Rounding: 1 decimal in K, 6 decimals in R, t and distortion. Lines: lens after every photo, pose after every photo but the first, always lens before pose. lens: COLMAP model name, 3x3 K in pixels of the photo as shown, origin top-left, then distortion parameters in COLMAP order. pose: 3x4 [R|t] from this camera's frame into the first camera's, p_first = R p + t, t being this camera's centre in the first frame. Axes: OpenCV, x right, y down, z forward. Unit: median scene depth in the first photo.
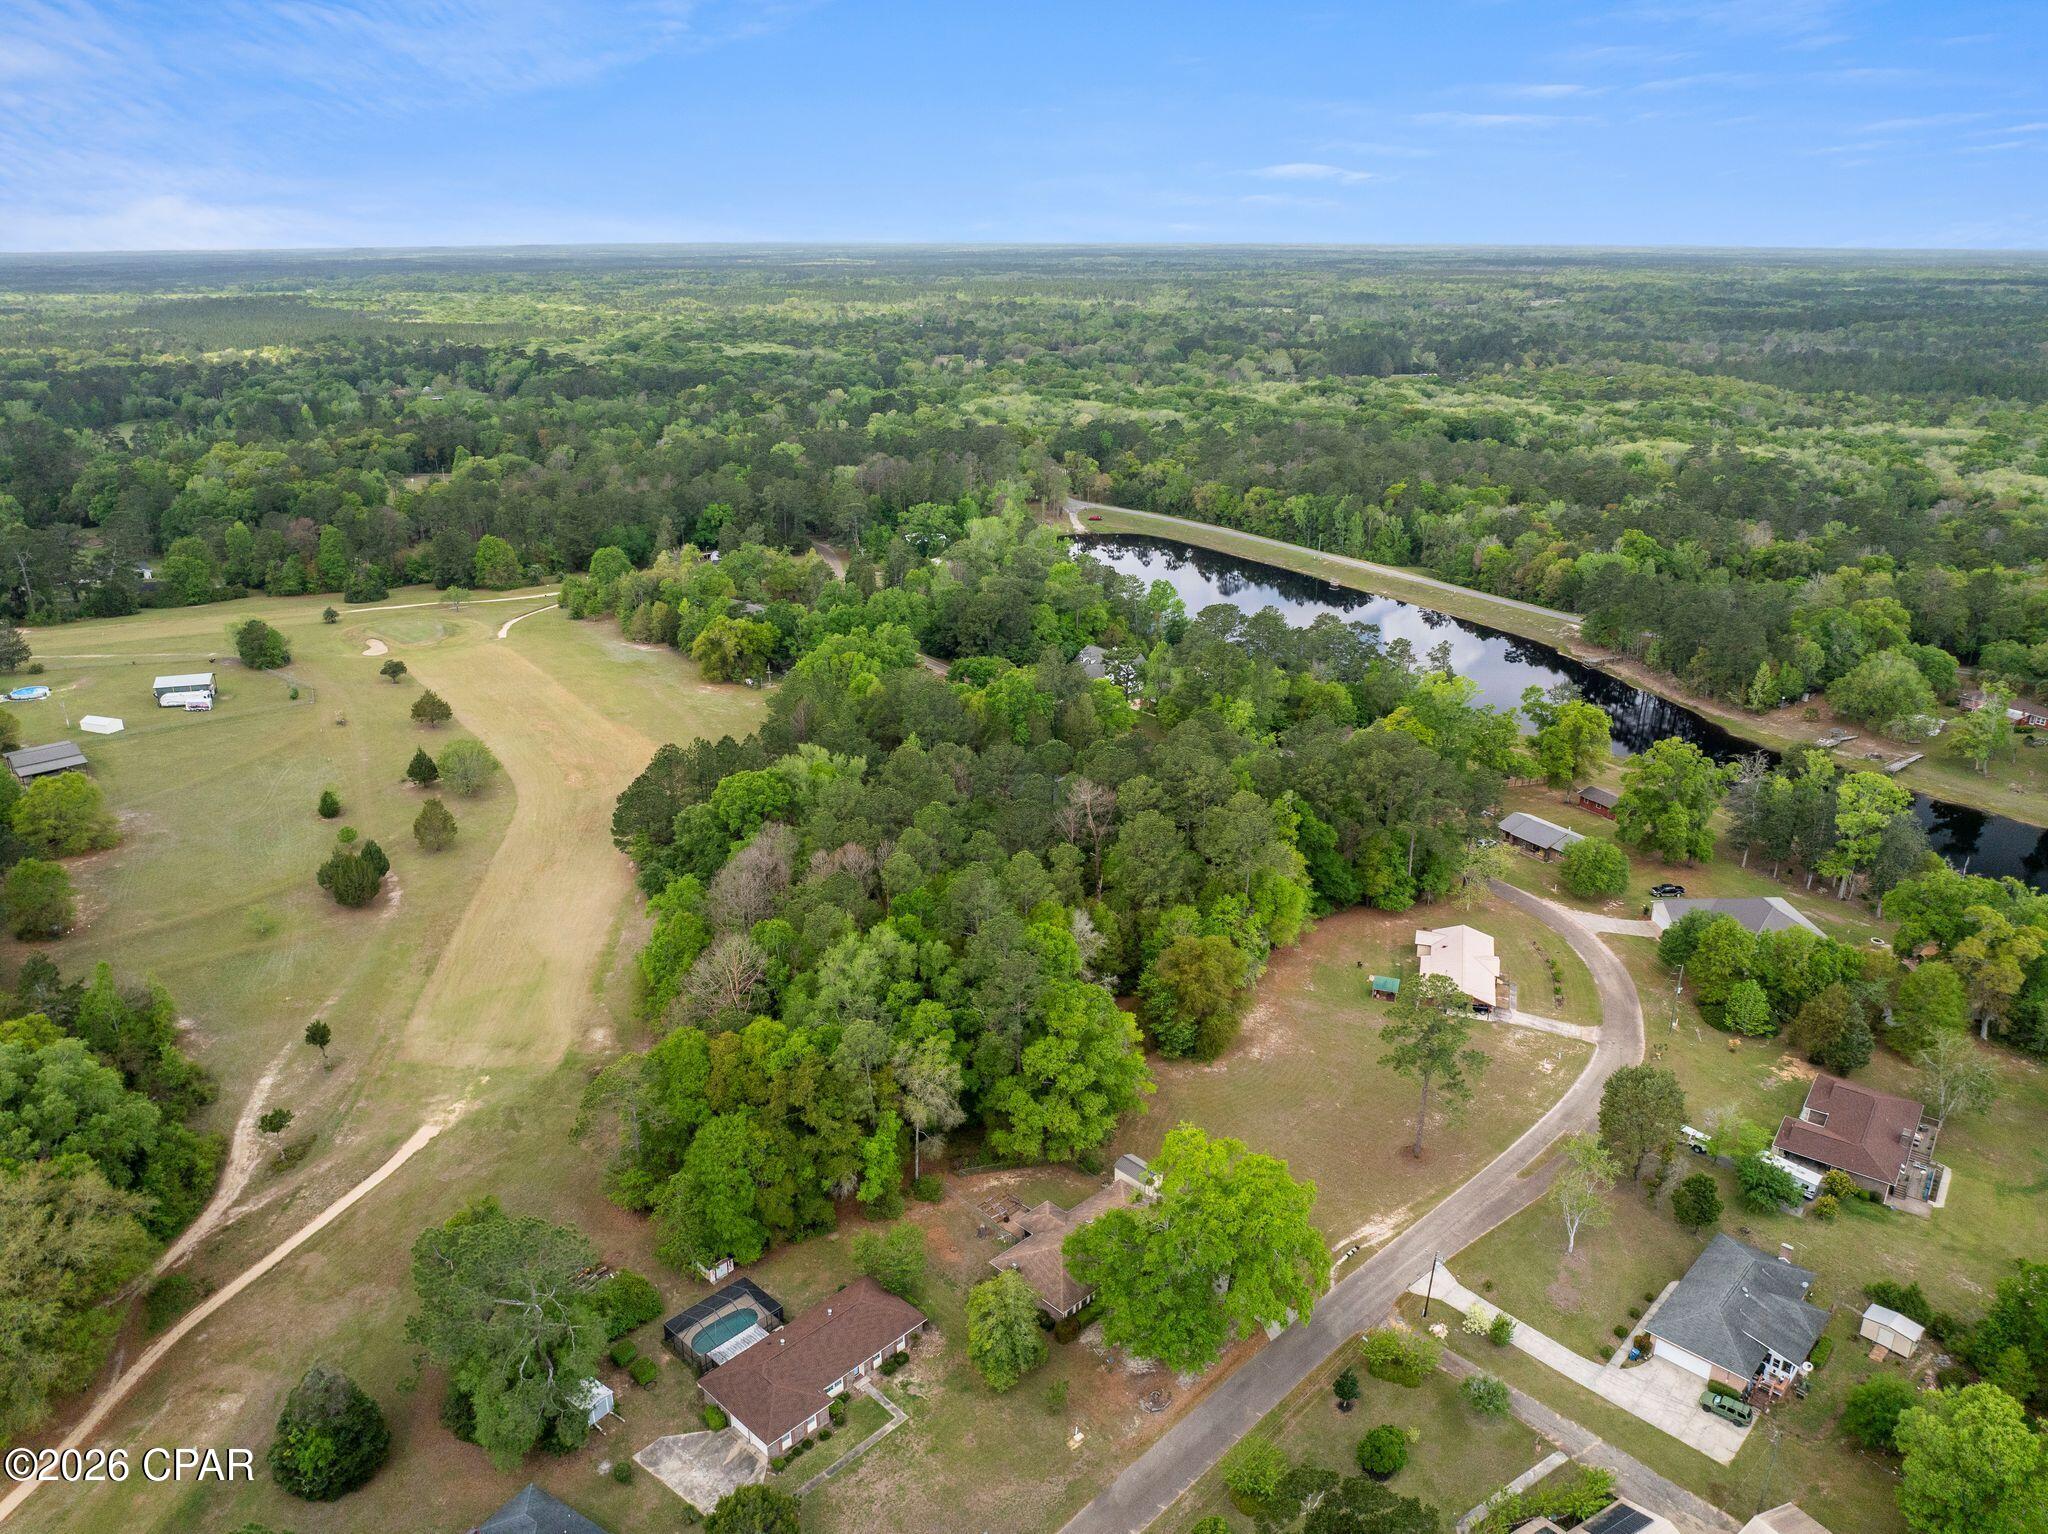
lens RADIAL K [[1442.6, 0, 1024.8], [0, 1442.6, 761.5], [0, 0, 1]] dist [-0.043177, 0.010767]
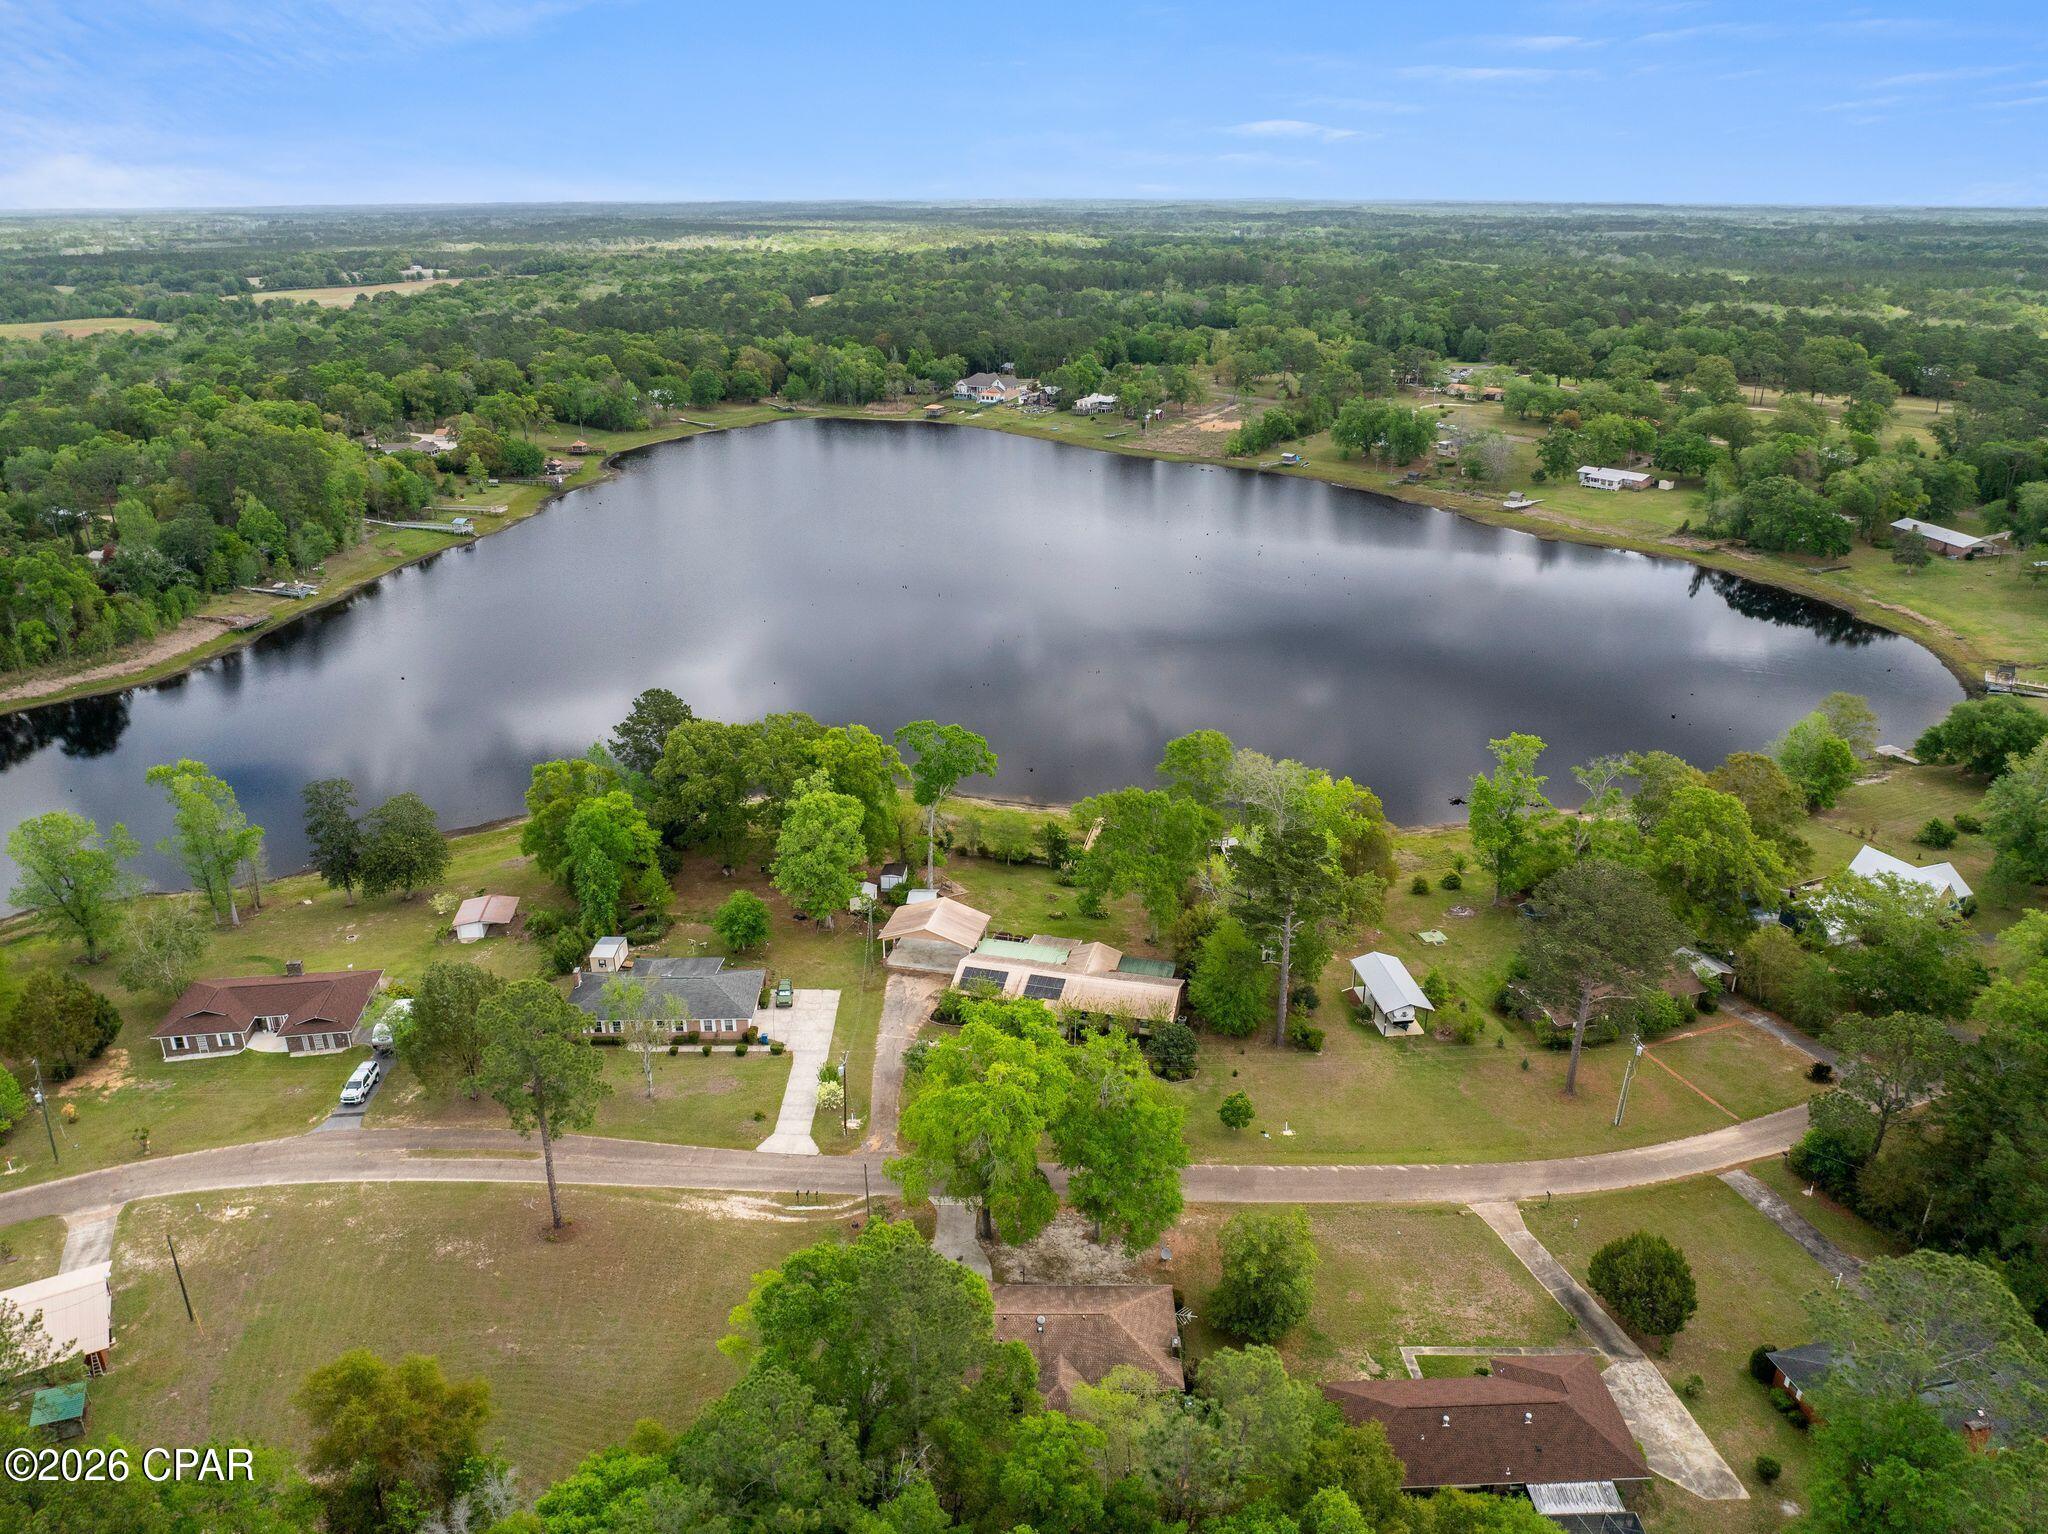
lens RADIAL K [[1442.6, 0, 1025.9], [0, 1442.6, 774.3], [0, 0, 1]] dist [-0.043177, 0.010767]
pose [[-0.711765, -0.259935, 0.652552, -0.119791], [0.244674, 0.779078, 0.577211, -0.103267], [-0.658426, 0.570501, -0.490921, 0.428527]]
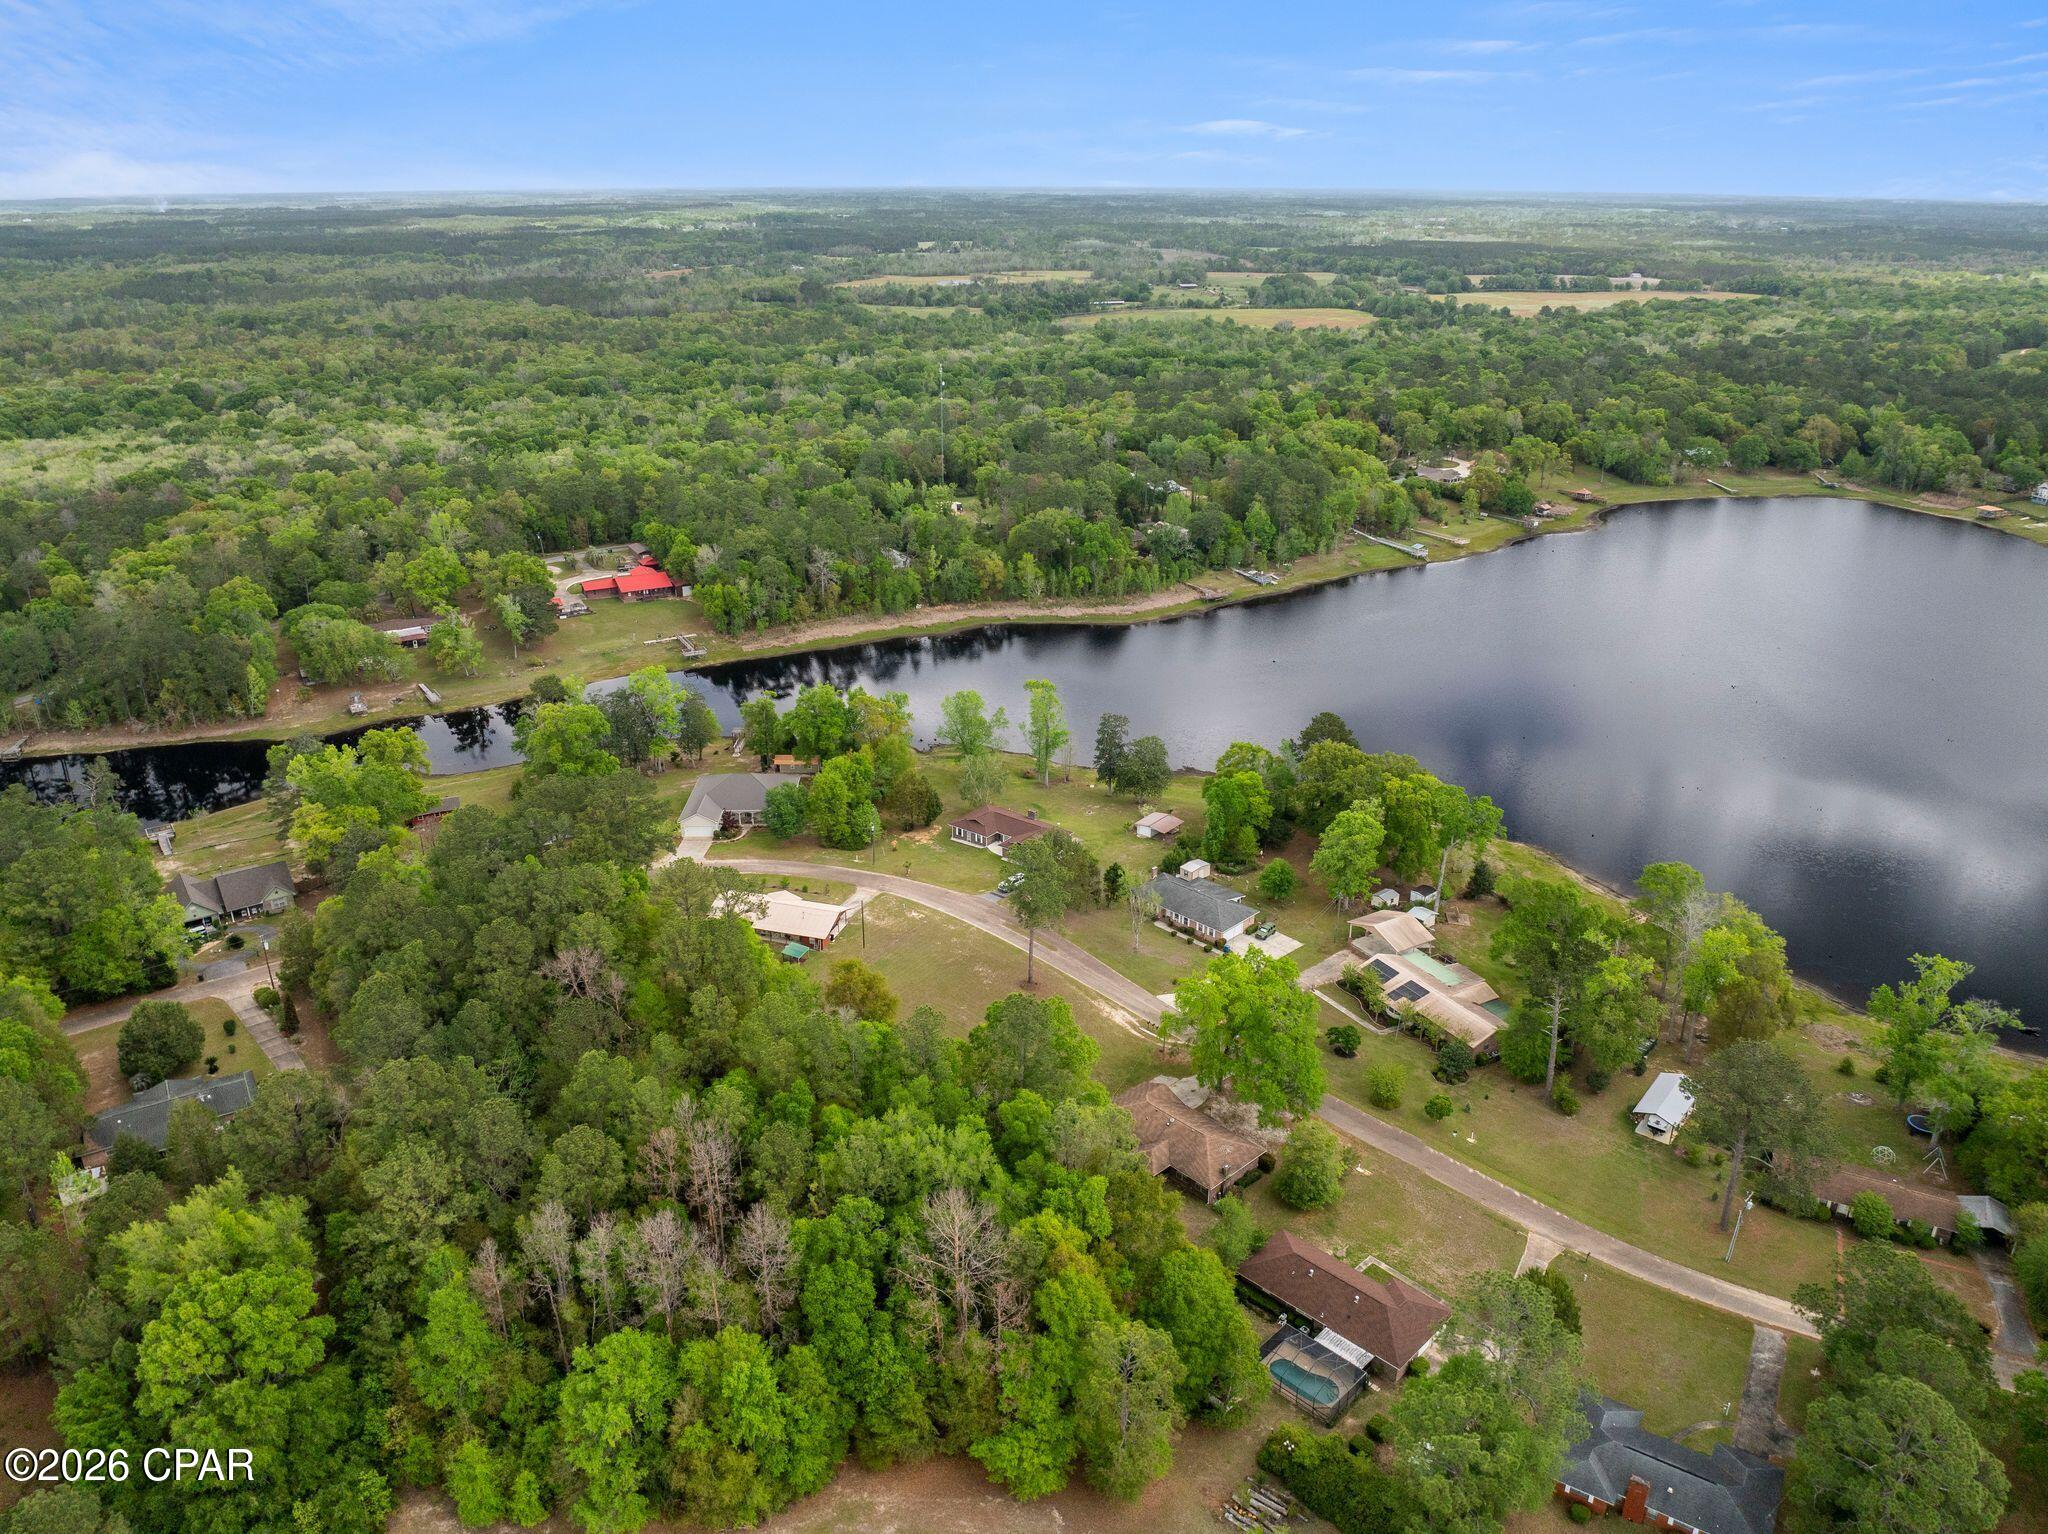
lens RADIAL K [[1442.6, 0, 1009.6], [0, 1442.6, 768.0], [0, 0, 1]] dist [-0.043177, 0.010767]
pose [[0.020068, -0.376928, 0.926025, -0.335919], [0.343575, 0.872405, 0.347657, -0.137854], [-0.938911, 0.311182, 0.147011, 0.309180]]
